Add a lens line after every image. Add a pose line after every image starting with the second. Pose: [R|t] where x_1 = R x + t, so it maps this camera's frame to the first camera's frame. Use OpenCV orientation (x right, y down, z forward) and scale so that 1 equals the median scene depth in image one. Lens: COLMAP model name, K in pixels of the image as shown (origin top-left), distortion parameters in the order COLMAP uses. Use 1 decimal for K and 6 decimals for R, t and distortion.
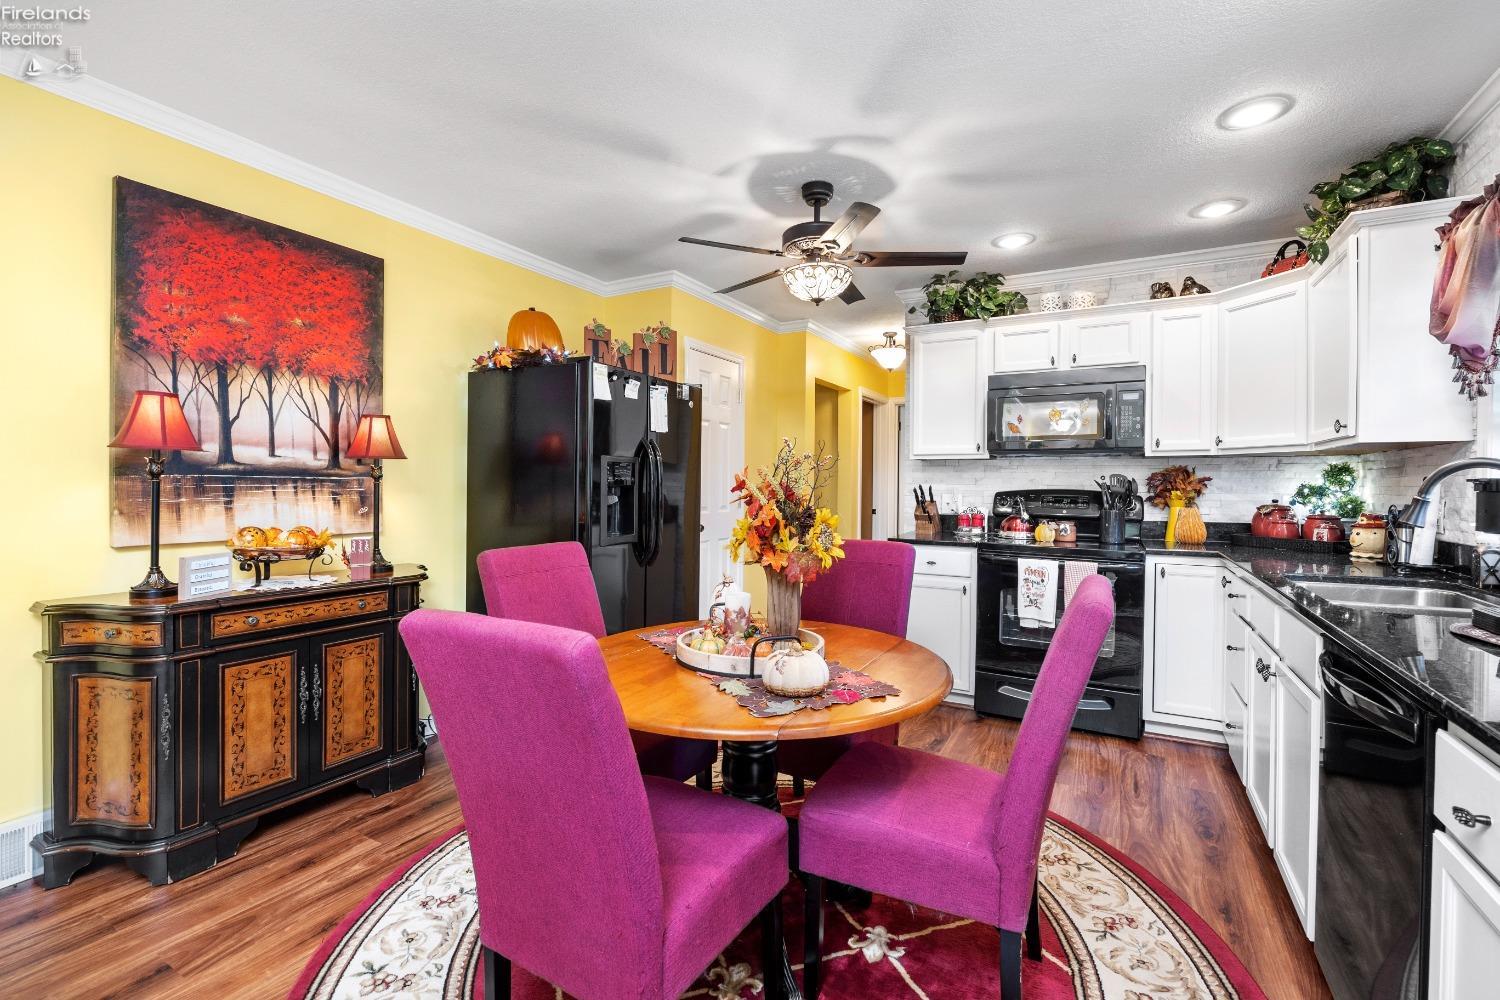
lens RADIAL K [[660.3, 0, 753.0], [0, 660.3, 490.2], [0, 0, 1]] dist [-0.010624, -0.000670]
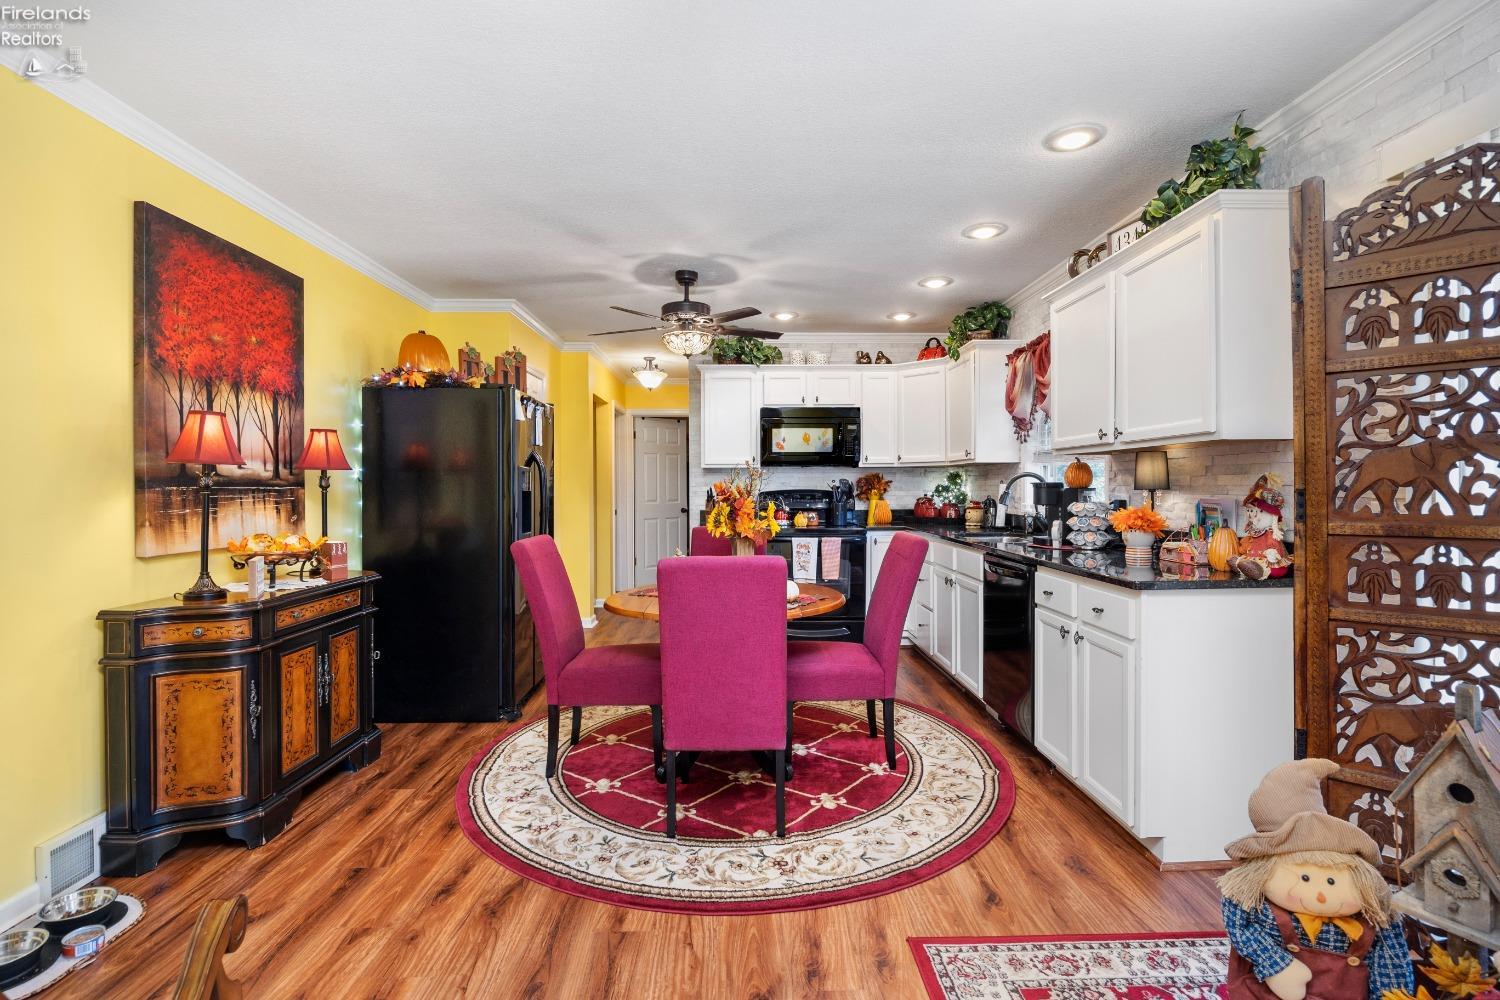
lens RADIAL K [[720.3, 0, 760.6], [0, 720.3, 496.9], [0, 0, 1]] dist [-0.013744, -0.000950]
pose [[0.855640, -0.018546, 0.517239, -0.607536], [0.015042, 0.999827, 0.010966, -0.005549], [-0.517352, -0.001603, 0.855771, -0.405096]]
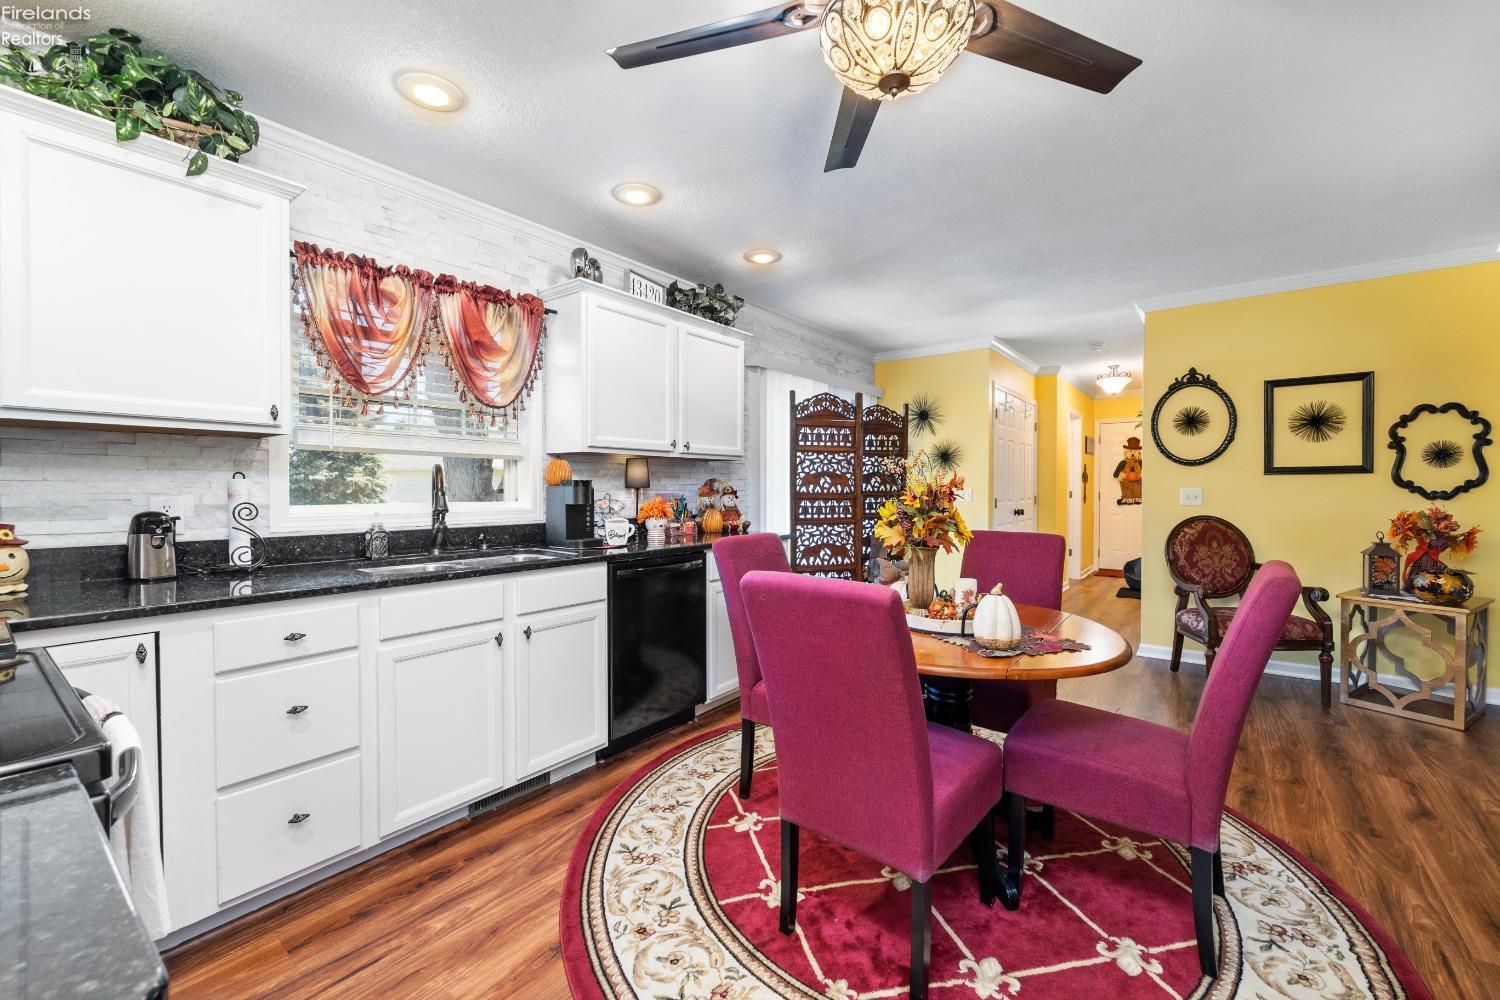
lens RADIAL K [[602.8, 0, 756.3], [0, 602.8, 490.8], [0, 0, 1]] dist [-0.000579, 0.000823]
pose [[-0.990333, -0.005898, 0.138585, 0.143600], [-0.004035, 0.999898, 0.013723, -0.006851], [-0.138651, 0.013031, -0.990256, 1.568165]]
